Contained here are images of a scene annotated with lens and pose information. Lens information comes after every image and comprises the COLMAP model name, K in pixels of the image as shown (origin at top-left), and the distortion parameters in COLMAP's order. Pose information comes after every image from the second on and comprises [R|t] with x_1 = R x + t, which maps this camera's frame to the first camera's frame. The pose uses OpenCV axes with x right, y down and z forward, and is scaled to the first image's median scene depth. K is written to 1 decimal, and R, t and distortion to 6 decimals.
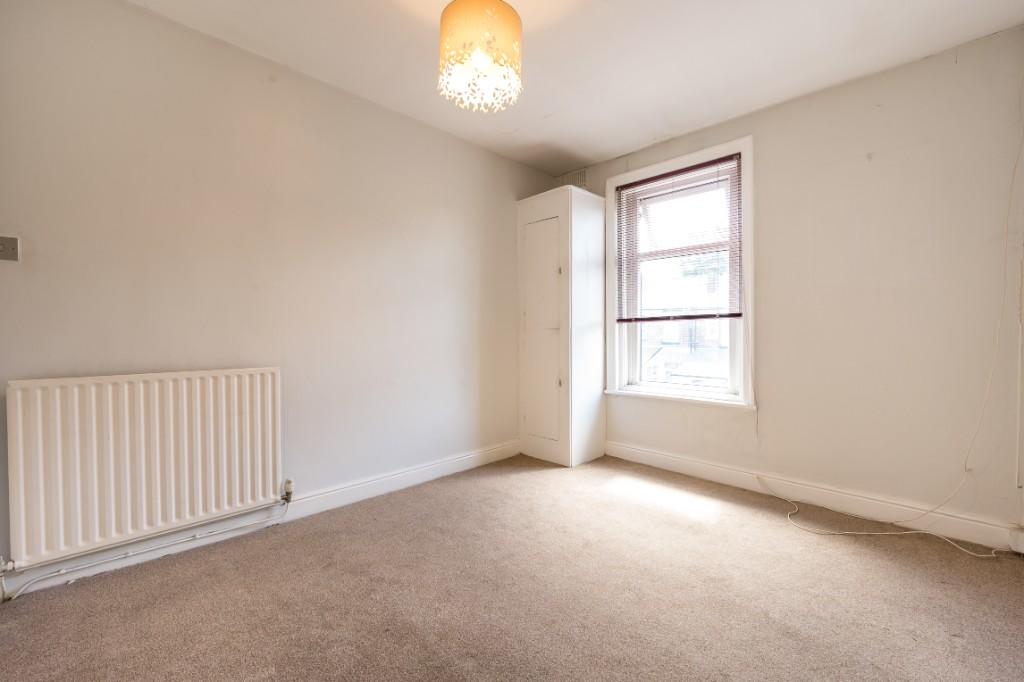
lens RADIAL K [[403.2, 0, 511.9], [0, 403.2, 340.7], [0, 0, 1]] dist [0.003080, 0.000197]
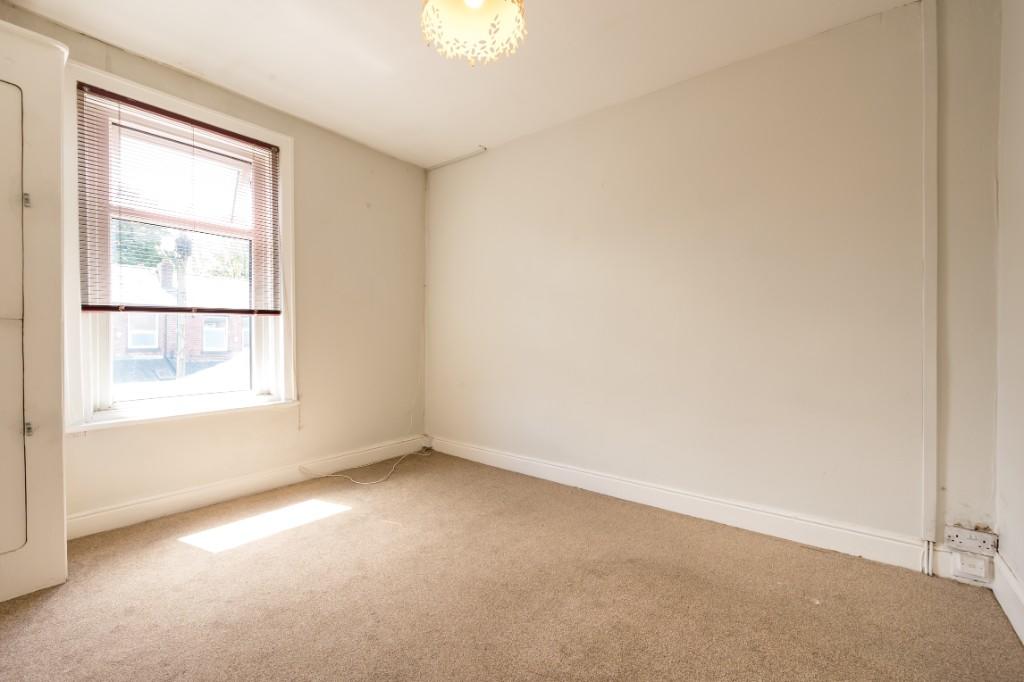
lens RADIAL K [[403.2, 0, 512.7], [0, 403.2, 338.8], [0, 0, 1]] dist [0.003080, 0.000197]
pose [[-0.053024, -0.011666, 0.998525, -0.446996], [0.011223, 0.999862, 0.012278, -0.004269], [-0.998530, 0.011858, -0.052885, 0.478747]]
